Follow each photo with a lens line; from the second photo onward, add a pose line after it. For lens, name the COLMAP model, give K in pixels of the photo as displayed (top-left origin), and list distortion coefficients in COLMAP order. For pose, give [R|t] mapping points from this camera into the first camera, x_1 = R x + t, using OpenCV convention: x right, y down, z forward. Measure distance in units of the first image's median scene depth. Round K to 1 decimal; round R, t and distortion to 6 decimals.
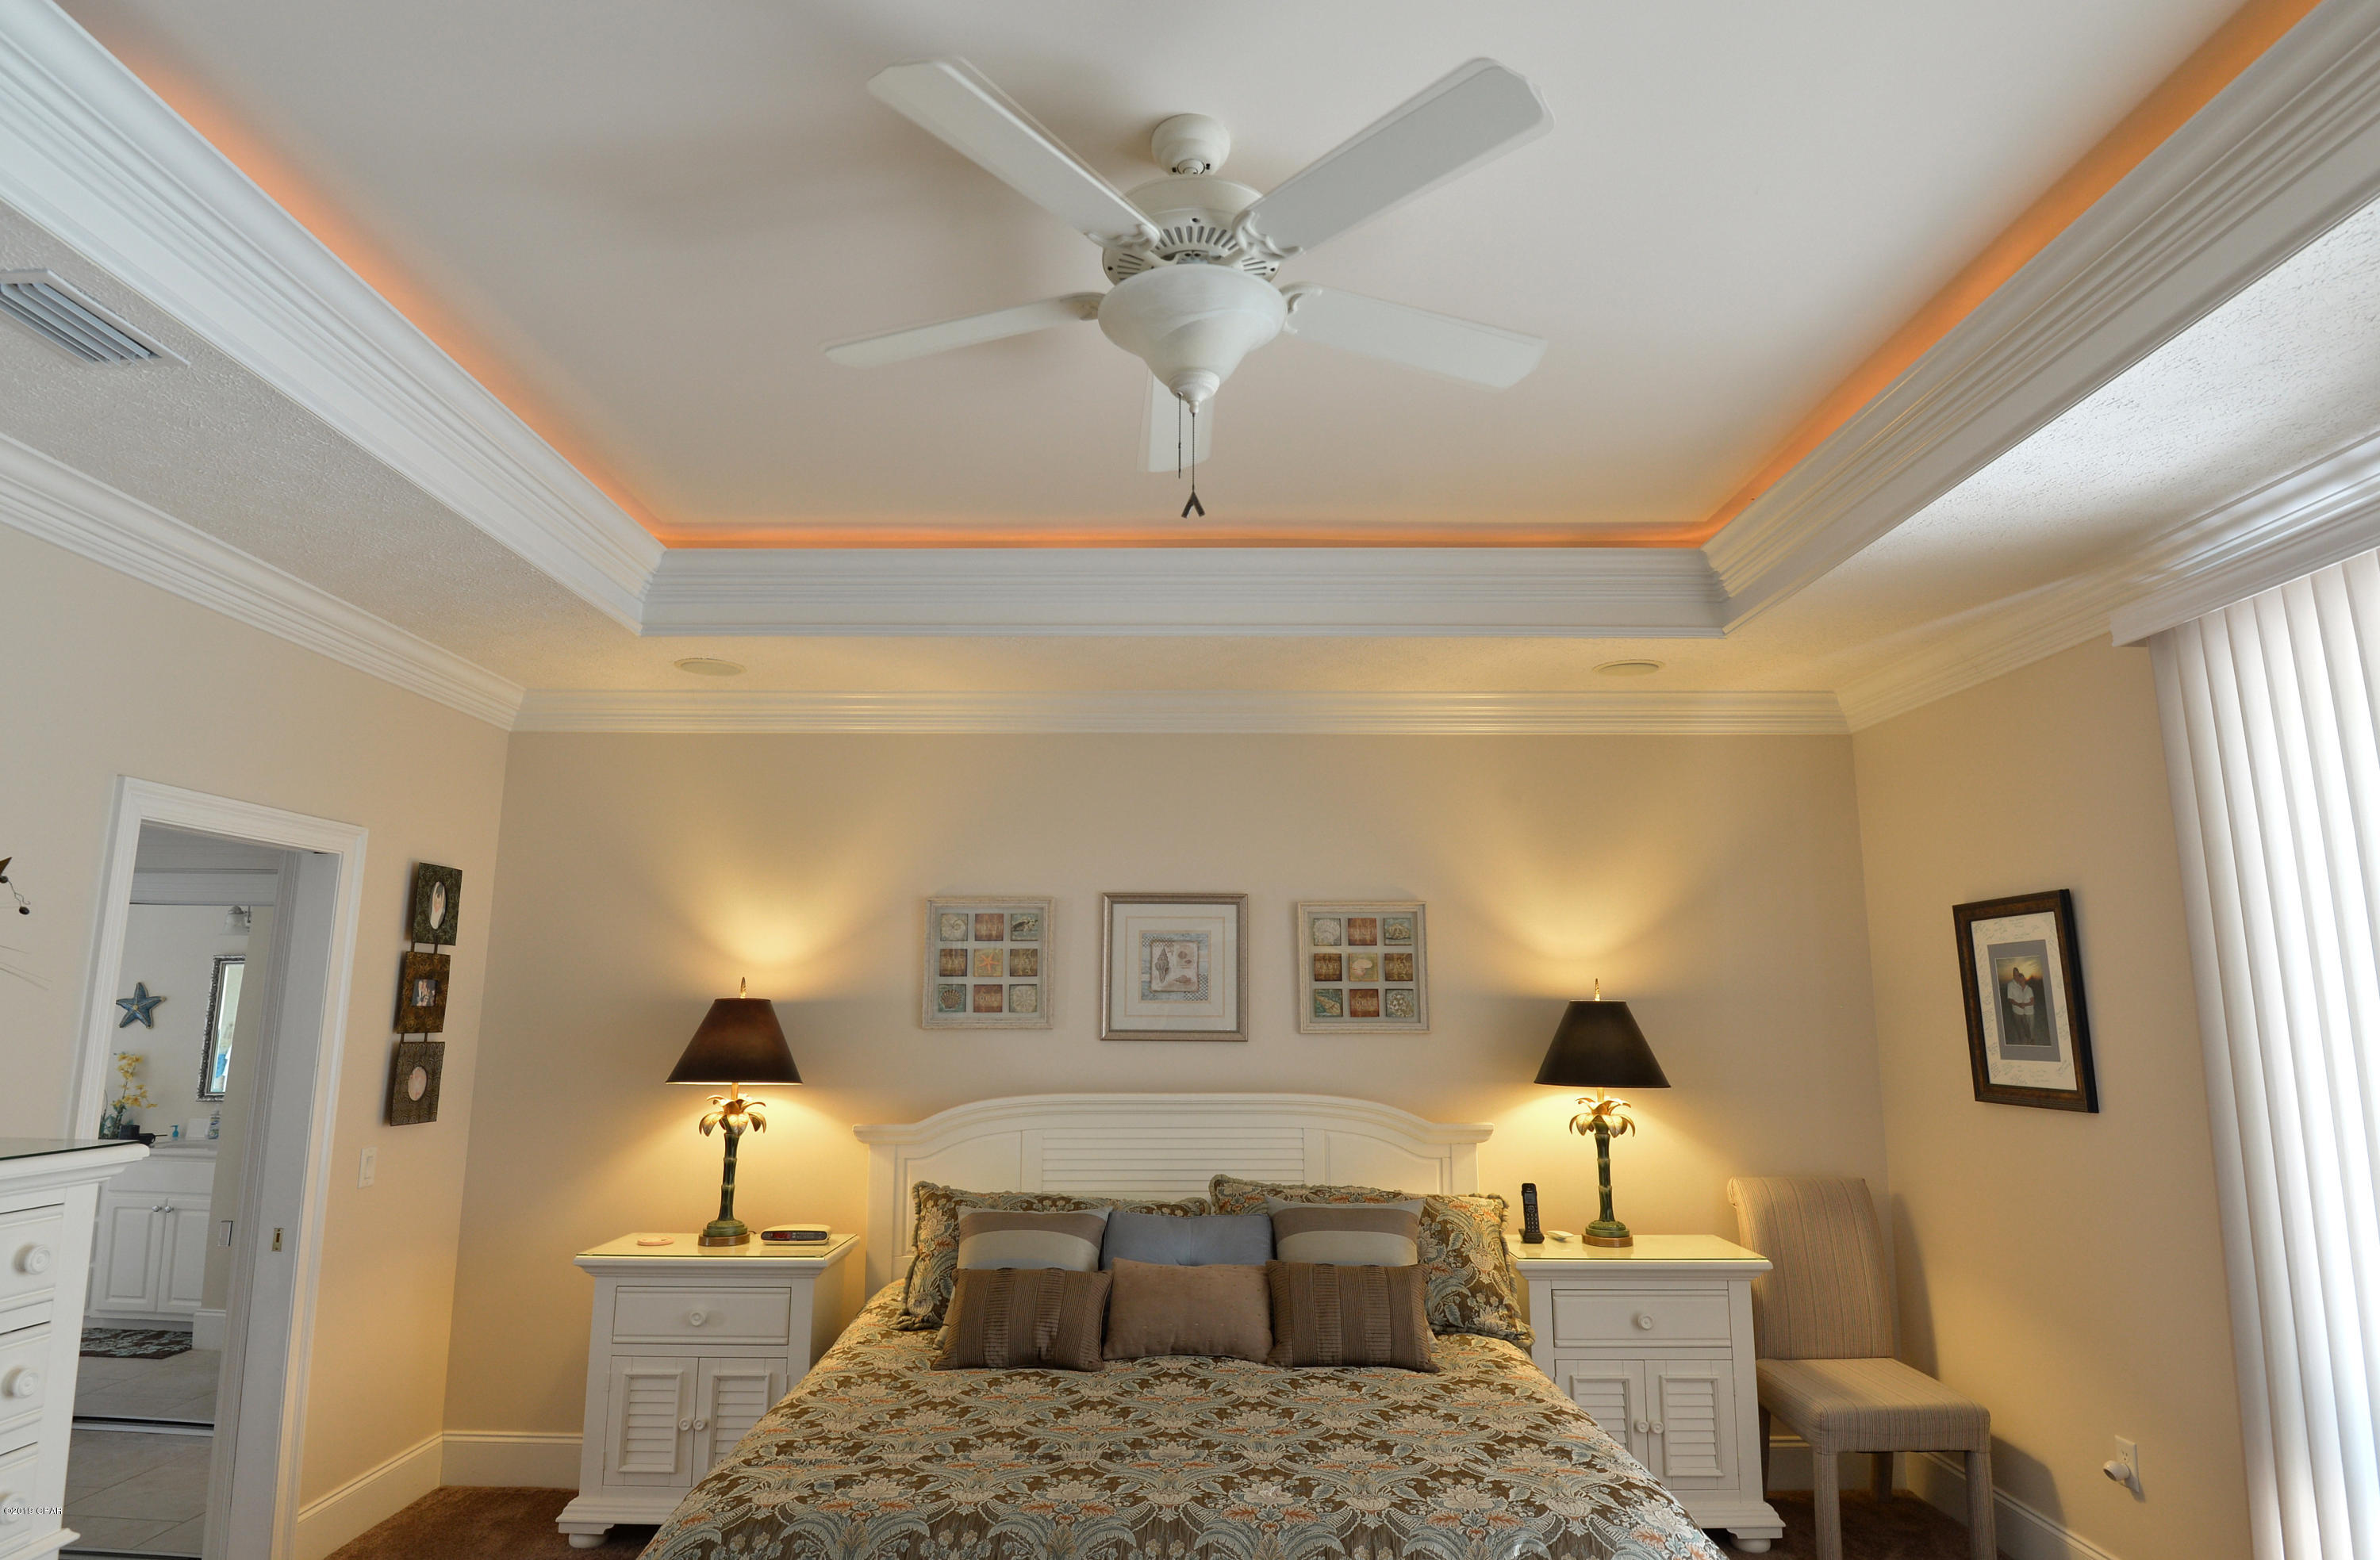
lens RADIAL K [[1255.8, 0, 1175.6], [0, 1255.8, 771.5], [0, 0, 1]] dist [0.008504, -0.039058]
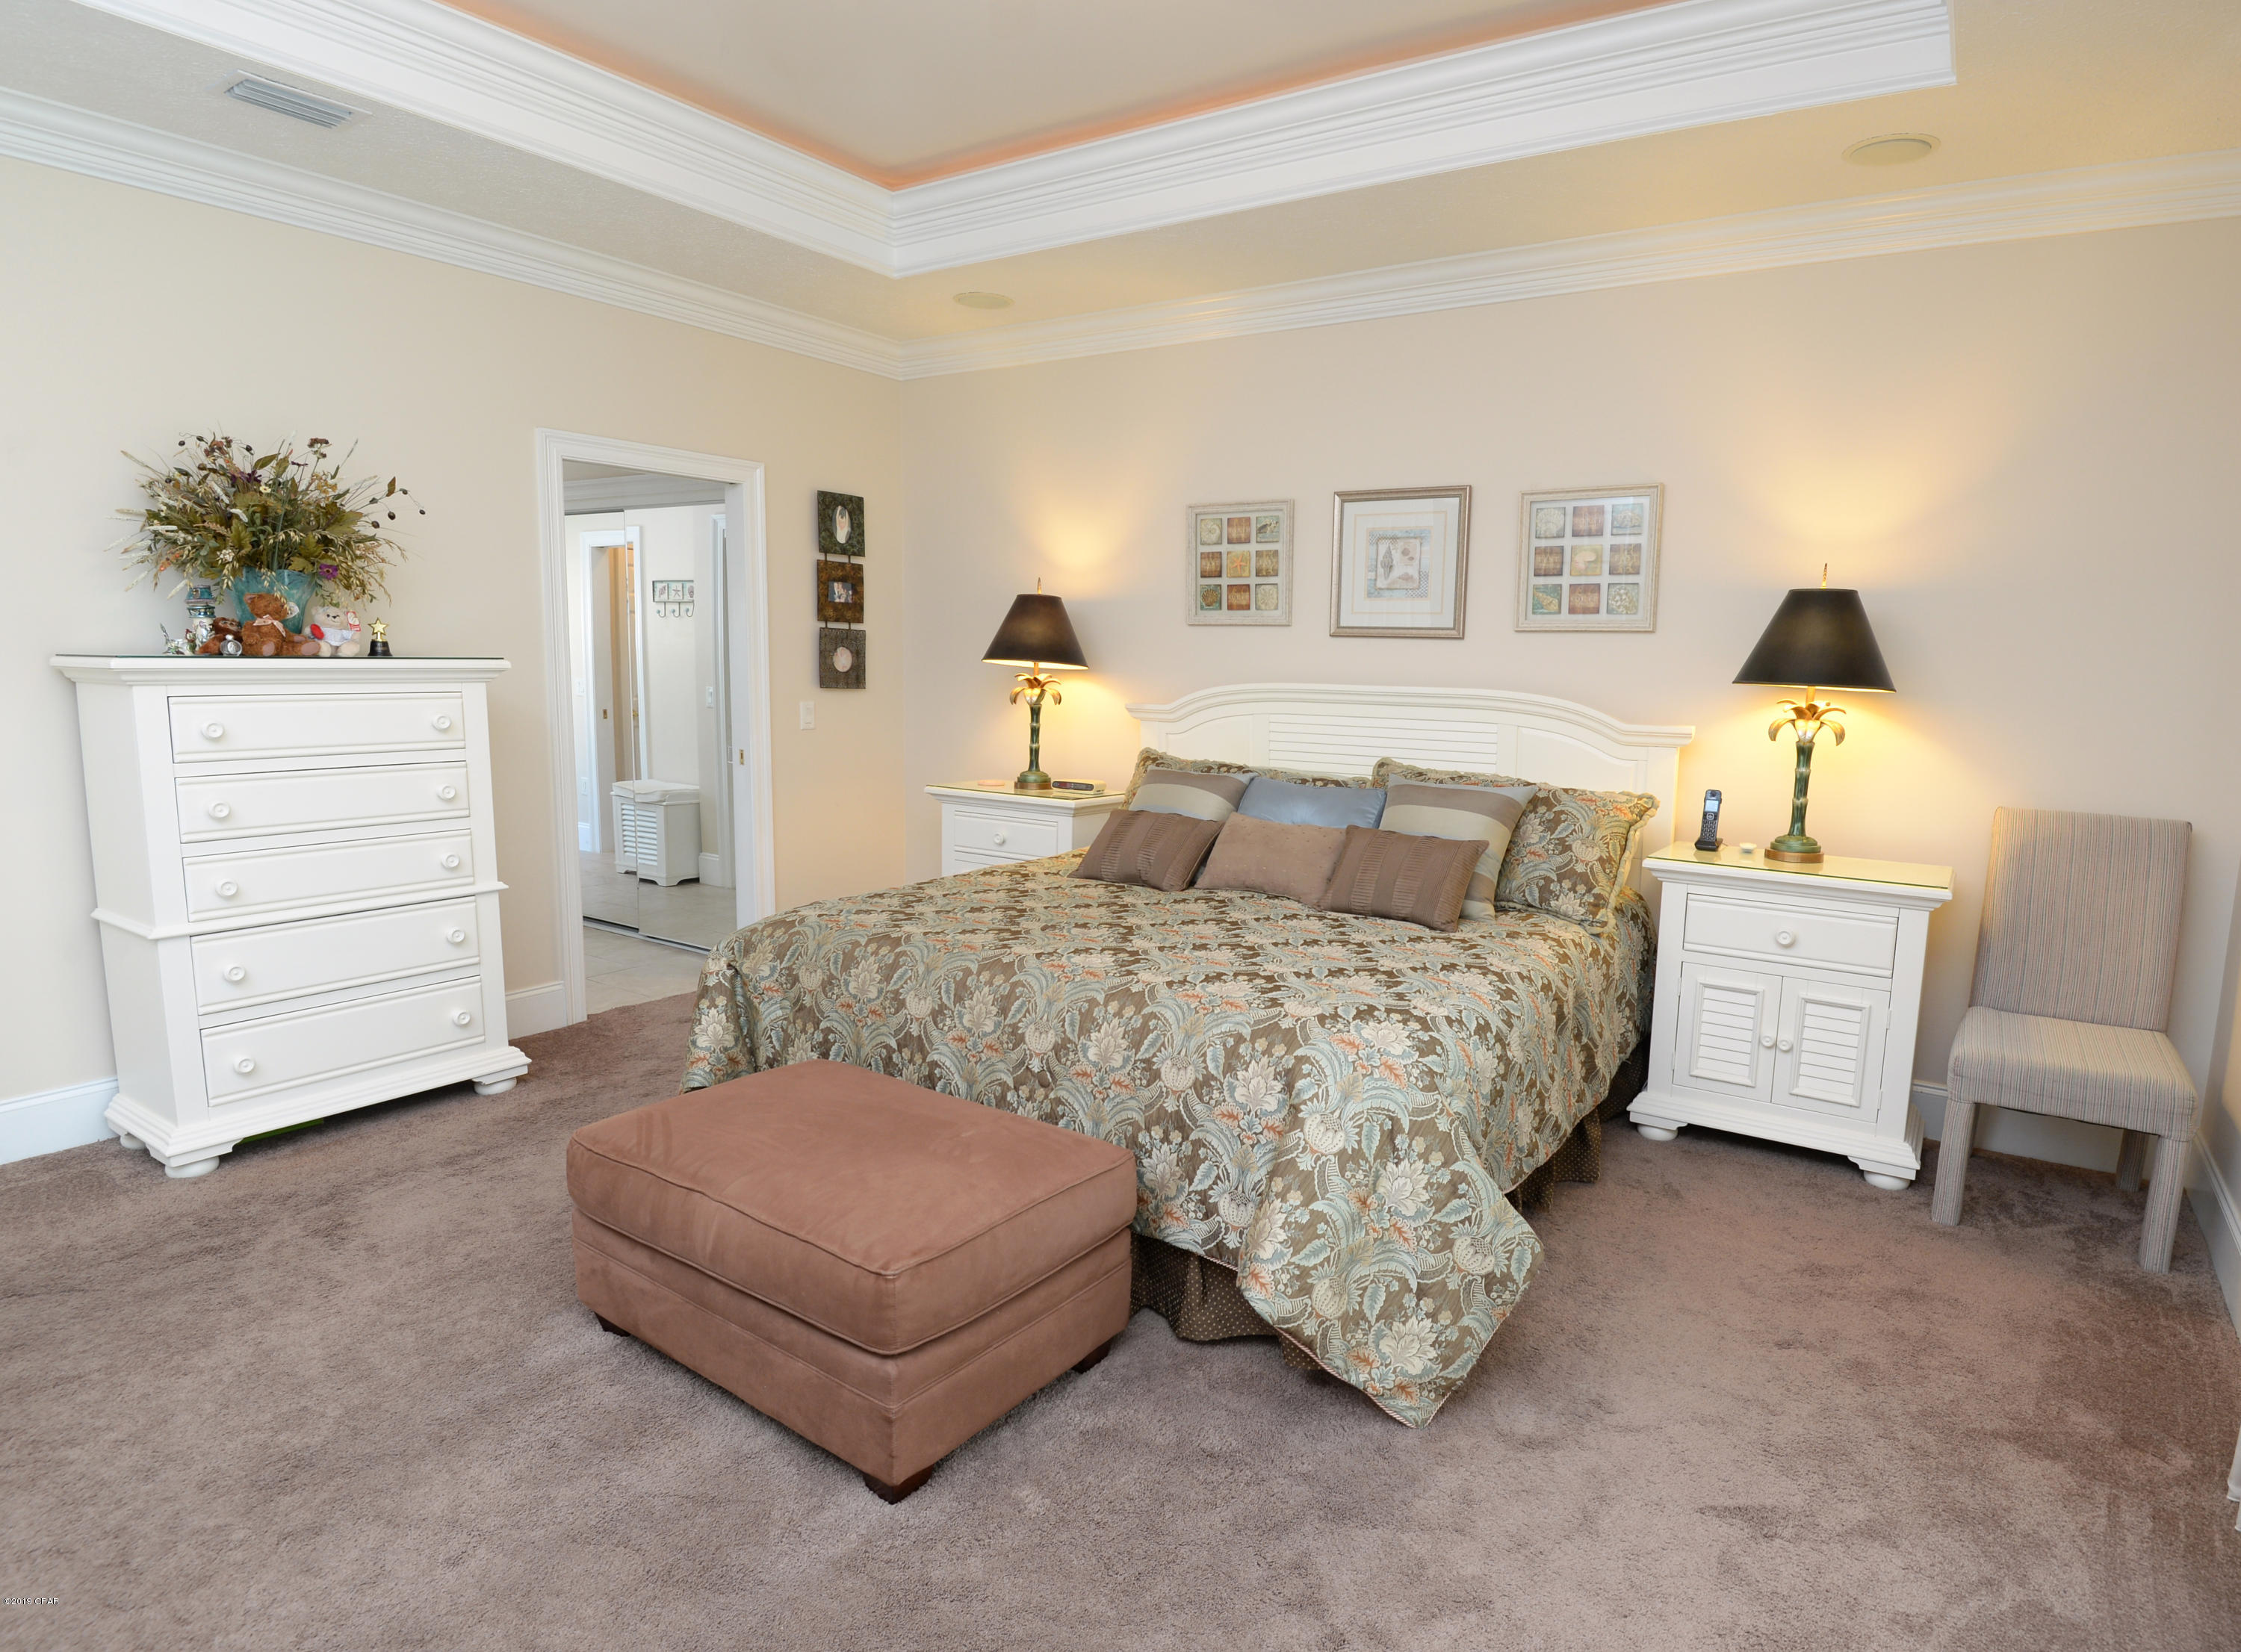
lens RADIAL K [[1239.6, 0, 1230.7], [0, 1239.6, 829.1], [0, 0, 1]] dist [0.007337, -0.032774]
pose [[0.853111, 0.088197, -0.514220, 0.477783], [0.073868, 0.955260, 0.286393, 0.074391], [0.516473, -0.282310, 0.808428, 0.082873]]
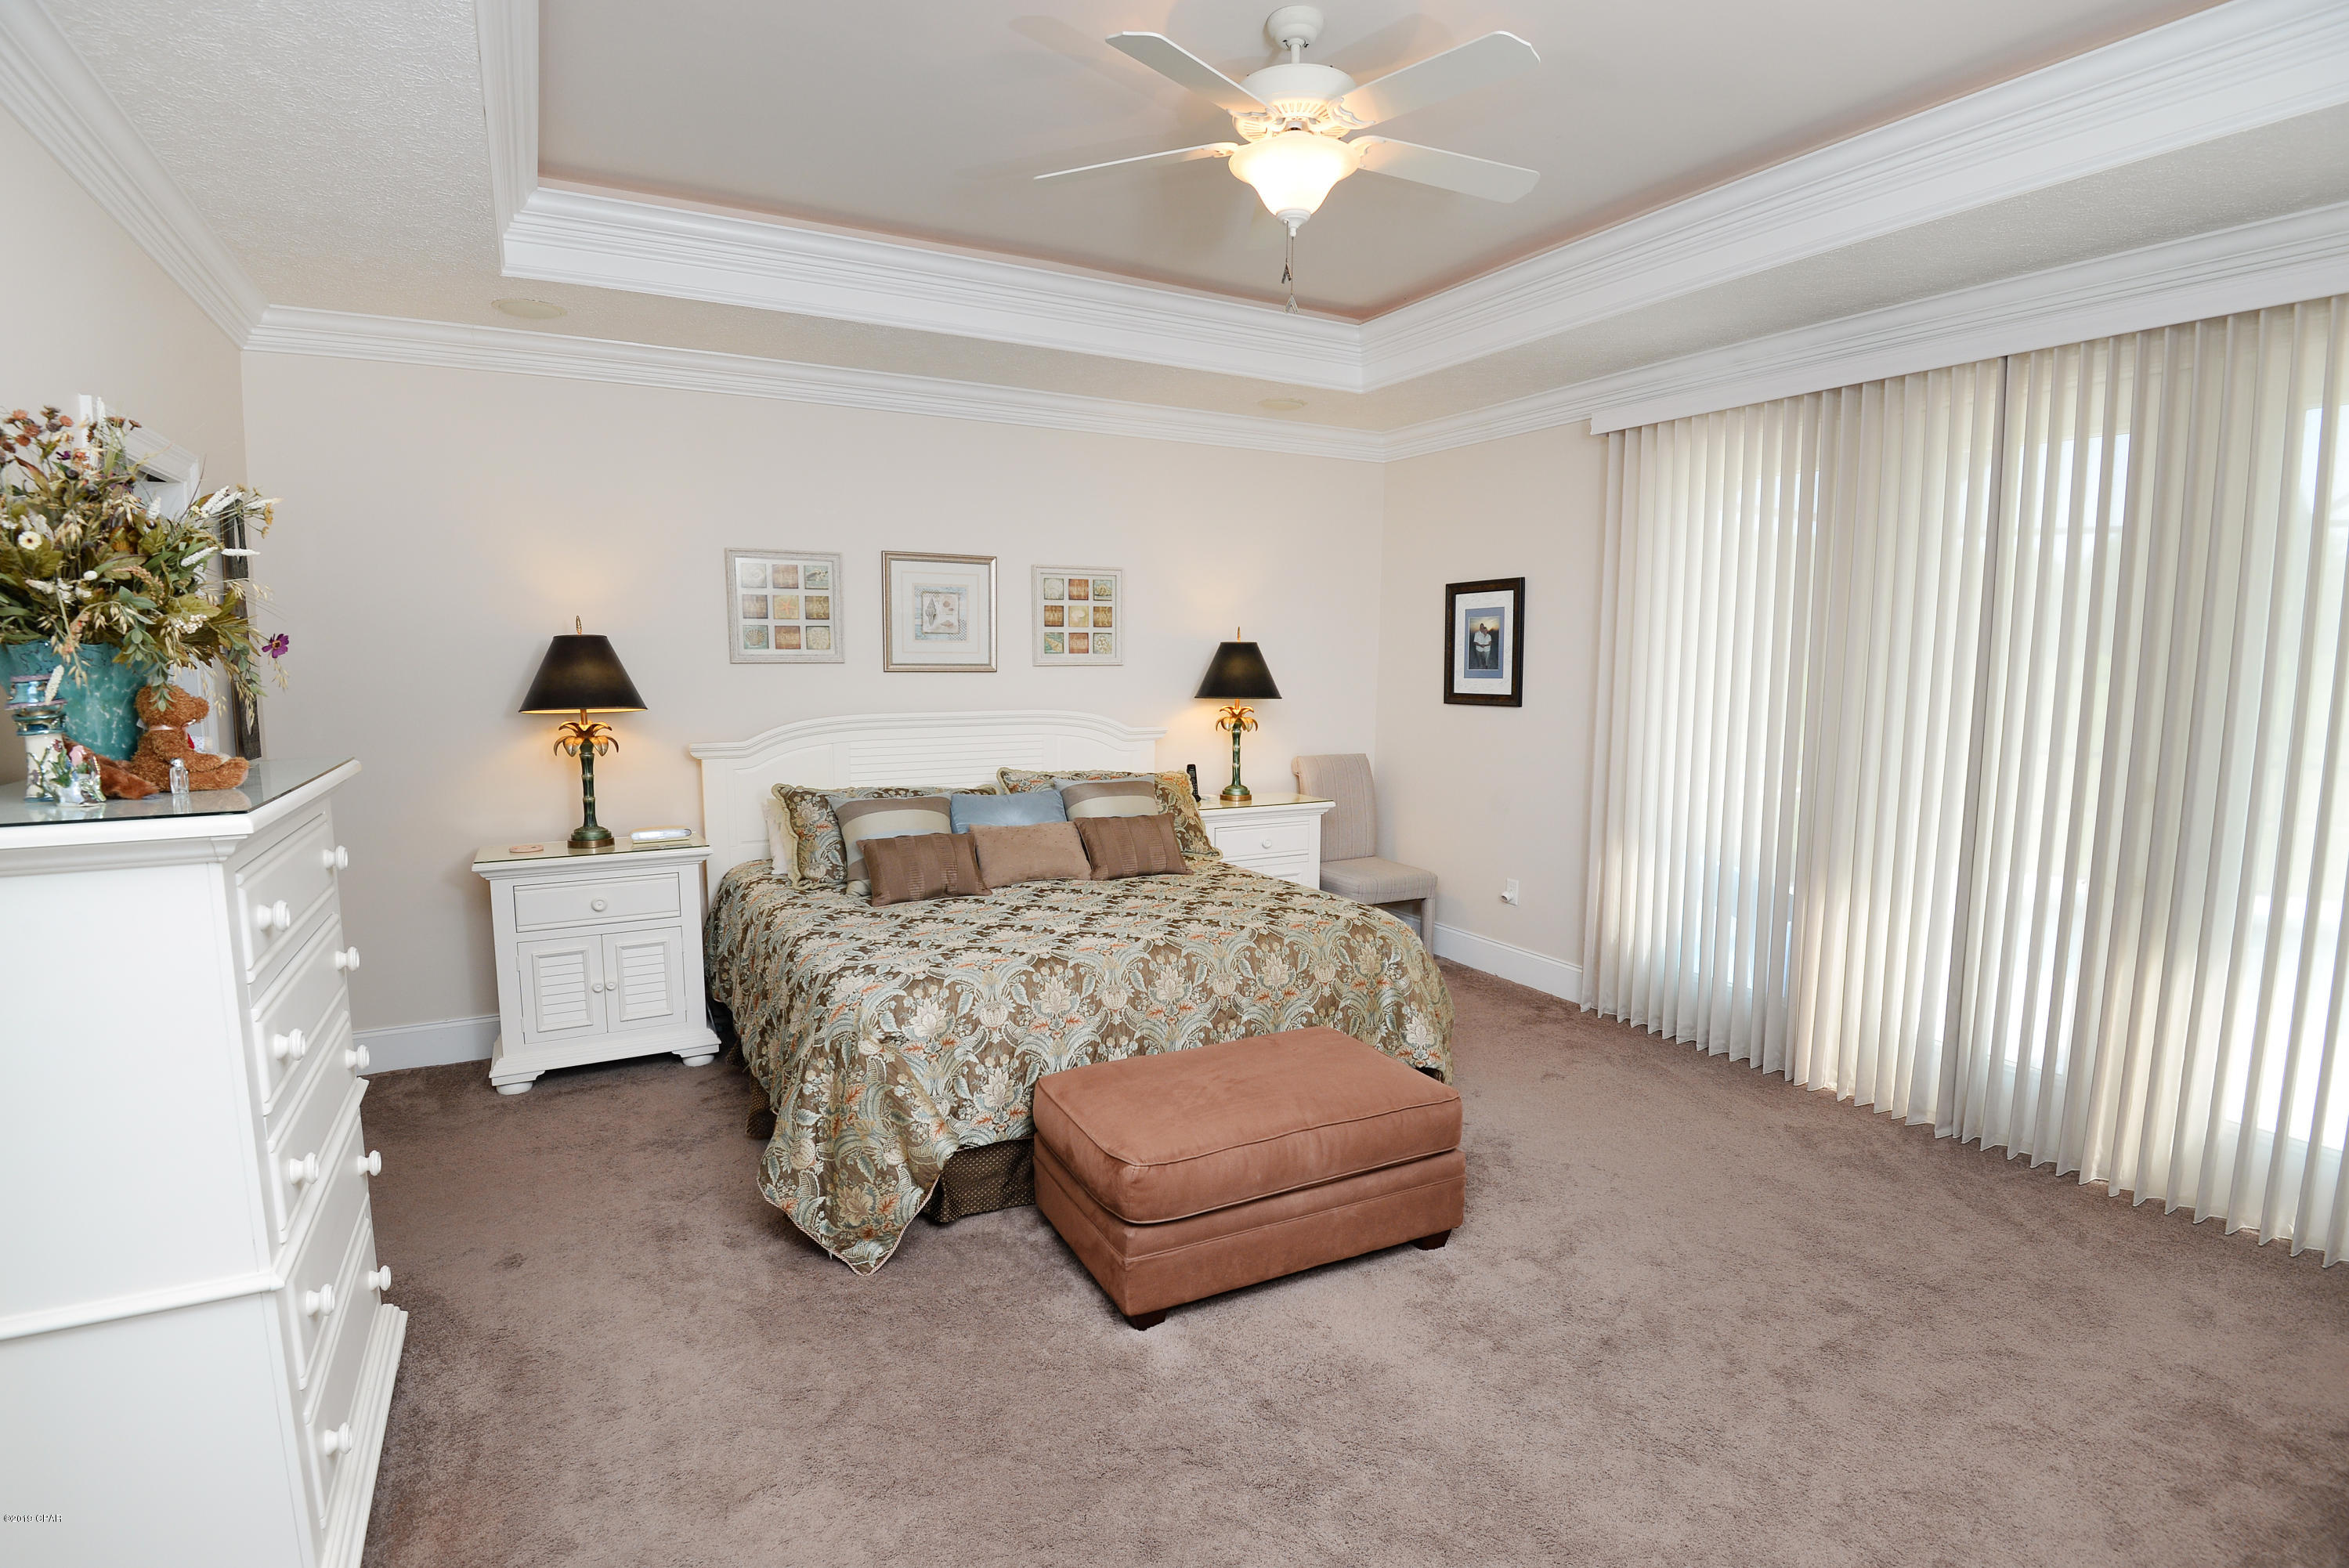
lens RADIAL K [[1150.9, 0, 1174.5], [0, 1150.9, 784.0], [0, 0, 1]] dist [-0.010772, -0.000512]
pose [[0.871917, -0.054345, 0.486629, -0.421121], [-0.089701, 0.959276, 0.267850, -0.010373], [-0.481368, -0.277194, 0.831534, -0.127020]]
